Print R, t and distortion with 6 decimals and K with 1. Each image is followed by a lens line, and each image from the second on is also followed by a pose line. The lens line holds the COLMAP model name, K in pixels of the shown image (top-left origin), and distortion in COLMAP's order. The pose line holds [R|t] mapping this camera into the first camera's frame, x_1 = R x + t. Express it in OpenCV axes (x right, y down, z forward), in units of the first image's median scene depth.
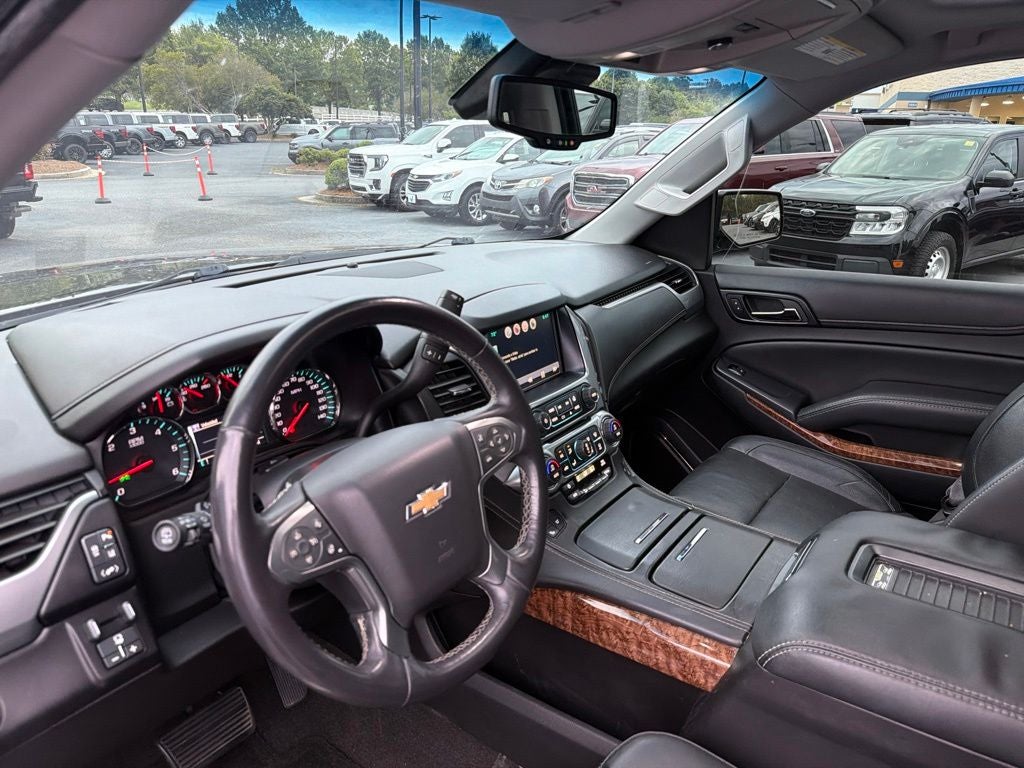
lens RADIAL K [[719.6, 0, 515.1], [0, 719.6, 382.2], [0, 0, 1]] dist [0.007176, 0.001046]
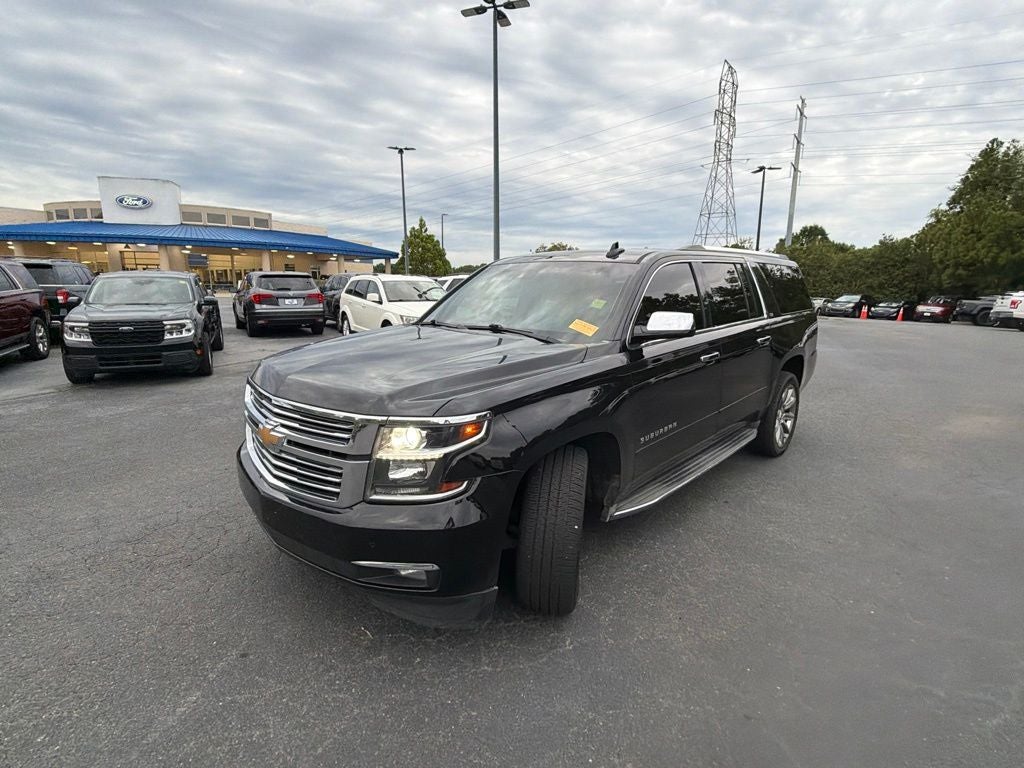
lens RADIAL K [[522.0, 0, 506.8], [0, 522.0, 379.2], [0, 0, 1]] dist [-0.002686, -0.000946]
pose [[0.194991, -0.187798, 0.962658, -0.524441], [0.317697, 0.940675, 0.119159, -0.017988], [-0.927926, 0.282599, 0.243086, 0.038395]]
